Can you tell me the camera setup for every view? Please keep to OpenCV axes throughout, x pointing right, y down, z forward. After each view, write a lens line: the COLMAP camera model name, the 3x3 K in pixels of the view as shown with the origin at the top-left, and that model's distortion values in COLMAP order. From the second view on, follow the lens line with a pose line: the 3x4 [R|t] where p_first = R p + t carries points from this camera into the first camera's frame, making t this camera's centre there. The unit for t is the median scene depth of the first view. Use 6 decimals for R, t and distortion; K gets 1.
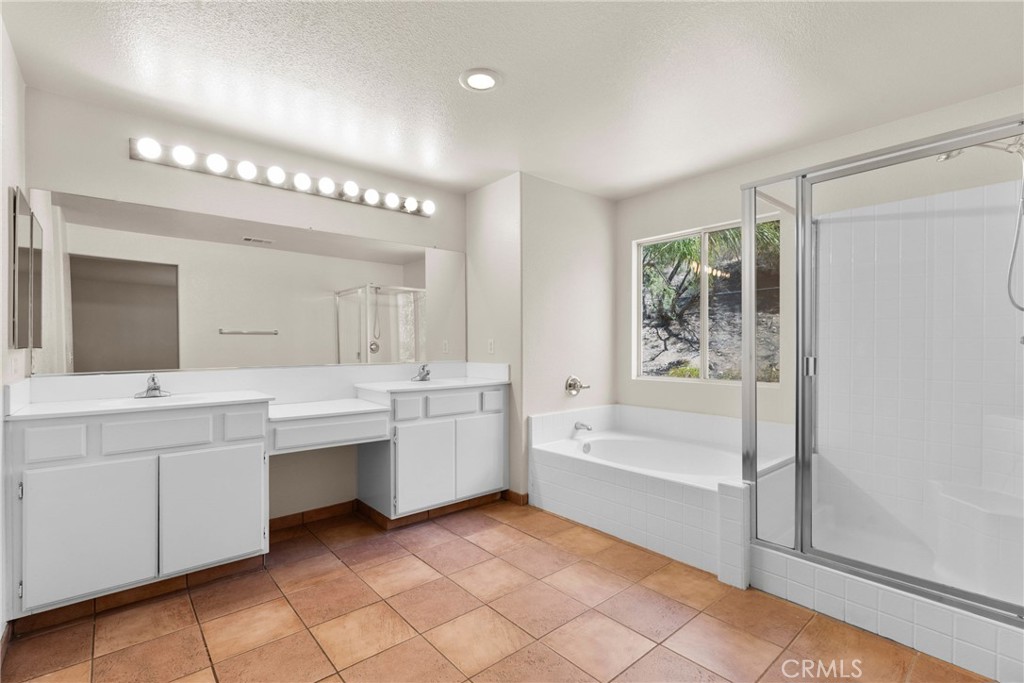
lens RADIAL K [[472.4, 0, 512.0], [0, 472.4, 341.5], [0, 0, 1]] dist [-0.000494, 0.000257]
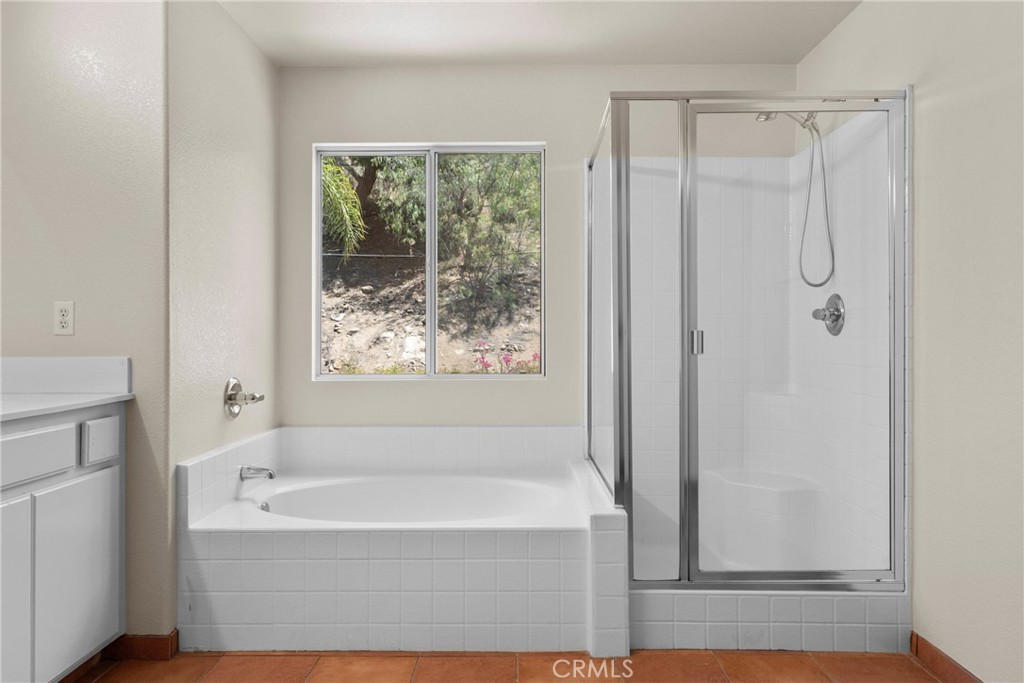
lens RADIAL K [[715.9, 0, 513.2], [0, 715.9, 329.7], [0, 0, 1]] dist [0.000570, 0.000581]
pose [[0.652671, 0.008967, 0.757588, -0.347385], [-0.004795, 0.999959, -0.007704, 0.030862], [-0.757626, 0.001395, 0.652687, 0.328796]]
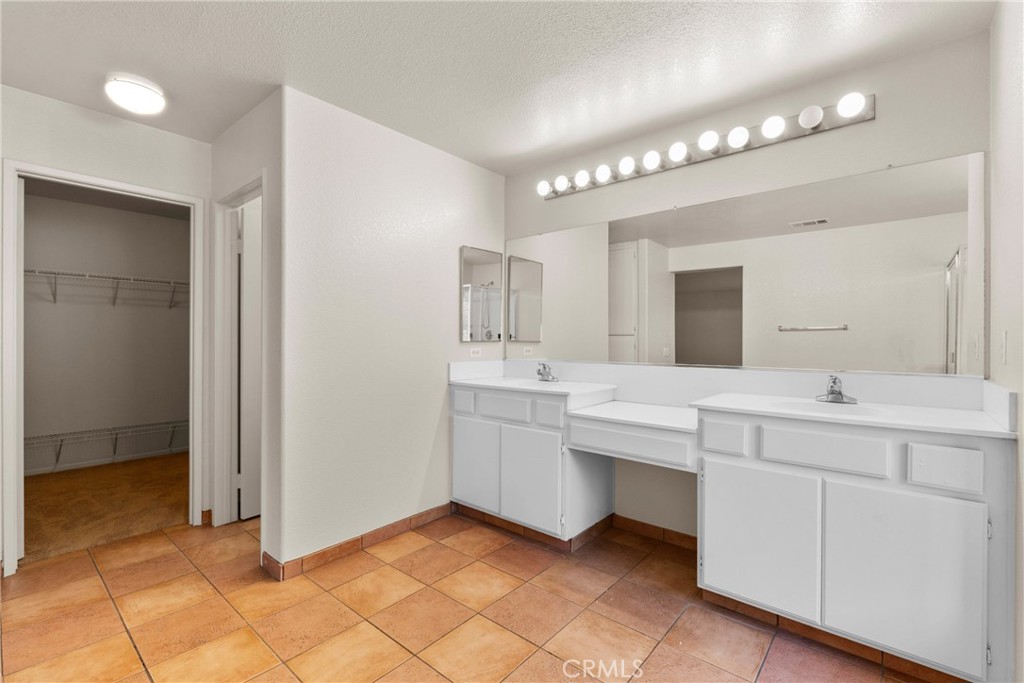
lens RADIAL K [[449.9, 0, 512.0], [0, 449.9, 341.5], [0, 0, 1]] dist [0.001267, -0.000169]
pose [[0.155845, 0.003097, -0.987777, 0.375431], [-0.001375, 0.999995, 0.002918, 0.004912], [0.987780, 0.000904, 0.155849, 0.620989]]
